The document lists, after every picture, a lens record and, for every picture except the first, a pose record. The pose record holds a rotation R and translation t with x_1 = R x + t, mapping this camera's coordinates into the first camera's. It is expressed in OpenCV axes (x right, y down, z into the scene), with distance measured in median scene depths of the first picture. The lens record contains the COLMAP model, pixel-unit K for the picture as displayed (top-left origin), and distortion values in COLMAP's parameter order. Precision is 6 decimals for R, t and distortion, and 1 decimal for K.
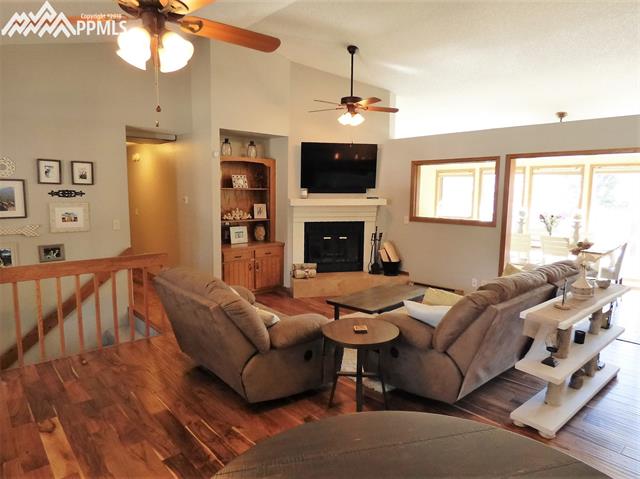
lens RADIAL K [[411.6, 0, 320.0], [0, 411.6, 239.5], [0, 0, 1]] dist [-0.001279, -0.001360]
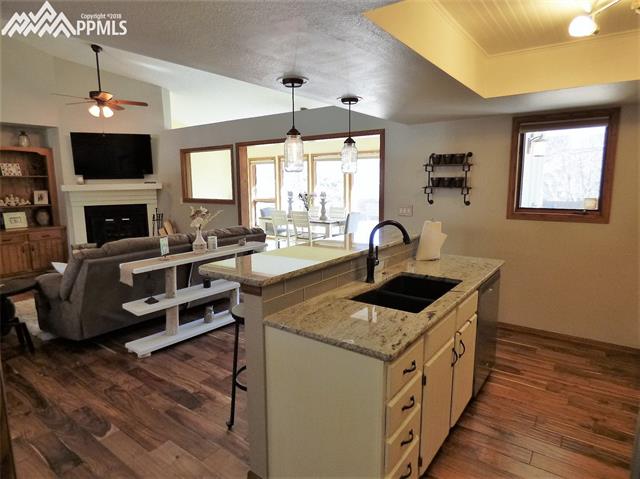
lens RADIAL K [[390.8, 0, 320.0], [0, 390.8, 239.5], [0, 0, 1]] dist [-0.001020, -0.000955]
pose [[0.979320, -0.049308, 0.196216, 0.371262], [0.042463, 0.998339, 0.038941, 0.032620], [-0.197810, -0.029804, 0.979787, -0.142358]]
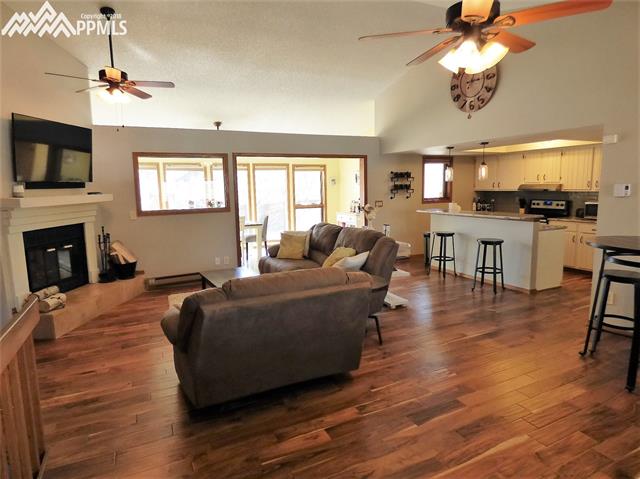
lens RADIAL K [[390.8, 0, 320.0], [0, 390.8, 239.5], [0, 0, 1]] dist [-0.001020, -0.000955]
pose [[0.271313, -0.146502, 0.951276, -0.527262], [0.135173, 0.984352, 0.113044, -0.036992], [-0.952952, 0.097917, 0.286870, 0.349377]]
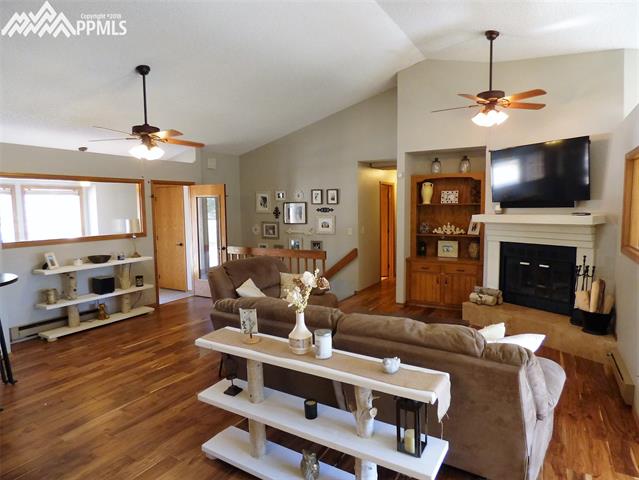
lens RADIAL K [[390.2, 0, 319.5], [0, 390.2, 240.0], [0, 0, 1]] dist [-0.001020, -0.000955]
pose [[0.303847, 0.068879, -0.950228, 0.629374], [-0.098968, 0.994269, 0.040426, -0.041412], [0.947567, 0.081759, 0.308922, 0.394588]]
